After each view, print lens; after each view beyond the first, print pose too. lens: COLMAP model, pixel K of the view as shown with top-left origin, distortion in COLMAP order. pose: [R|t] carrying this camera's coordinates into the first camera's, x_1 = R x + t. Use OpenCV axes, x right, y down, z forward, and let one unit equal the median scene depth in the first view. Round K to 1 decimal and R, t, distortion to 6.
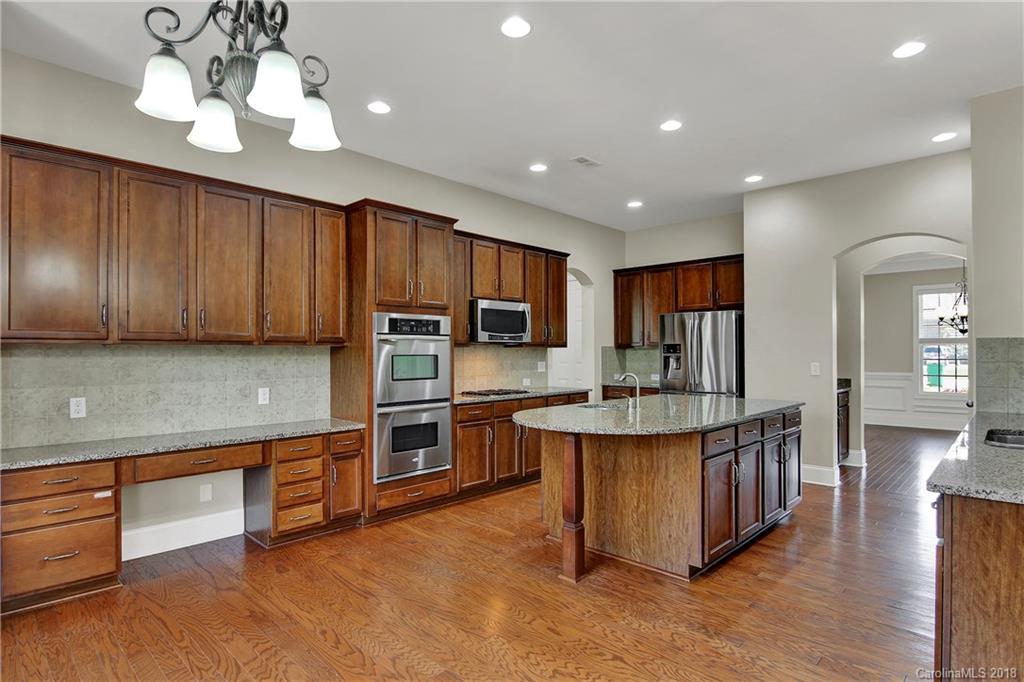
lens RADIAL K [[541.4, 0, 514.0], [0, 541.4, 353.5], [0, 0, 1]] dist [-0.001318, -0.000378]
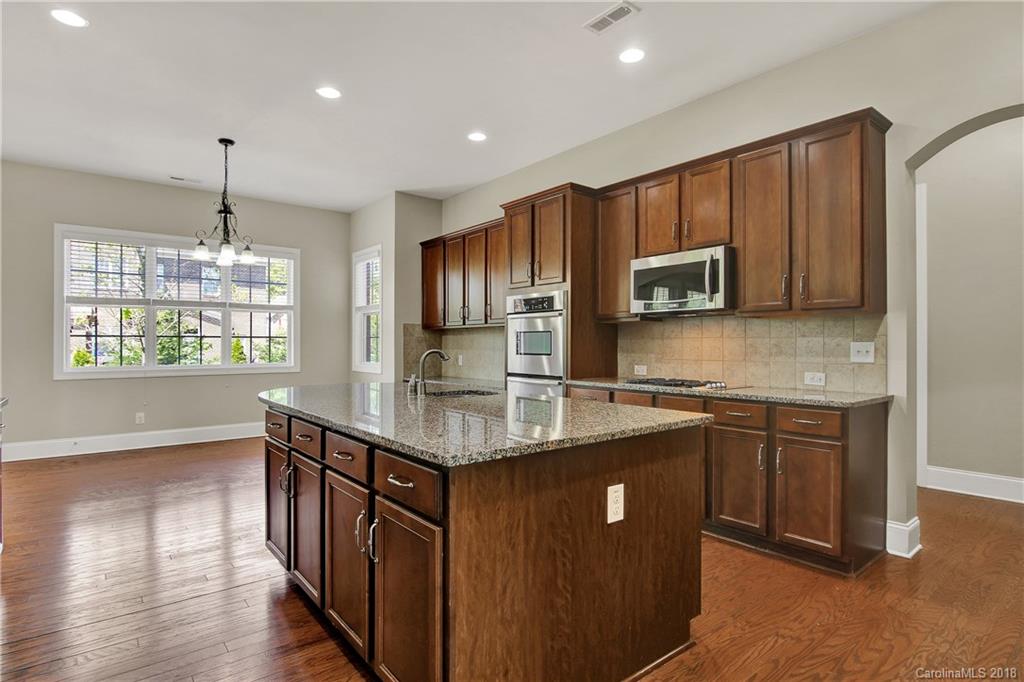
lens RADIAL K [[538.6, 0, 512.3], [0, 538.6, 346.3], [0, 0, 1]] dist [-0.004049, -0.001695]
pose [[-0.144426, 0.004208, -0.989507, 0.835586], [-0.004292, 0.999979, 0.004879, 0.025533], [0.989506, 0.004951, -0.144405, 1.067979]]
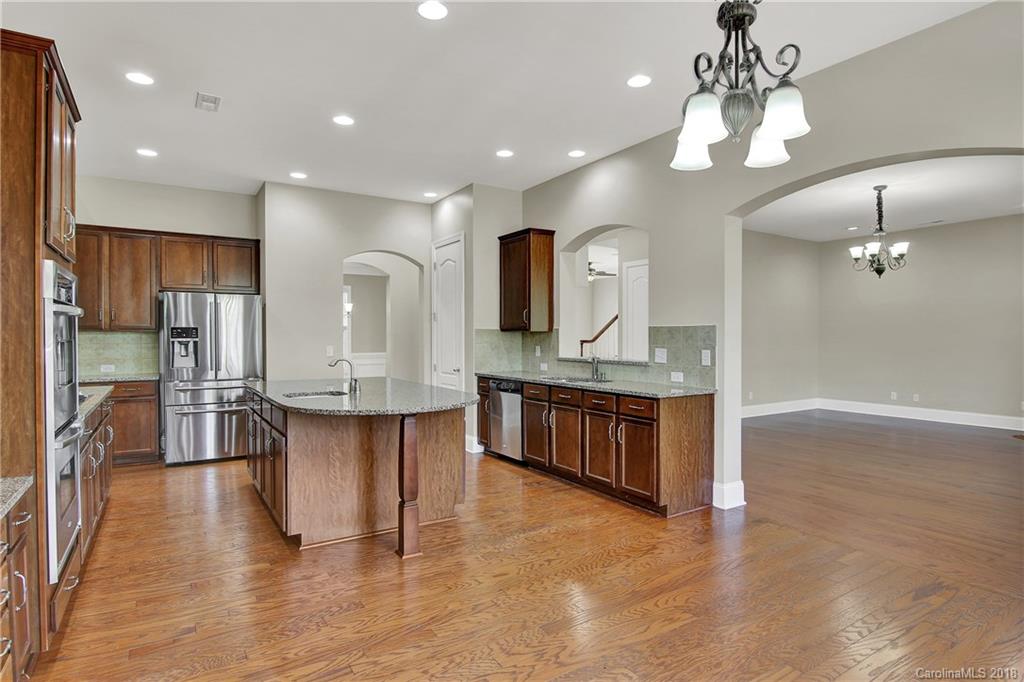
lens RADIAL K [[538.6, 0, 512.3], [0, 538.6, 346.3], [0, 0, 1]] dist [-0.004049, -0.001695]
pose [[0.238892, -0.014026, 0.970945, -0.592873], [0.000578, 0.999898, 0.014302, 0.001685], [-0.971046, -0.002855, 0.238876, 0.398449]]
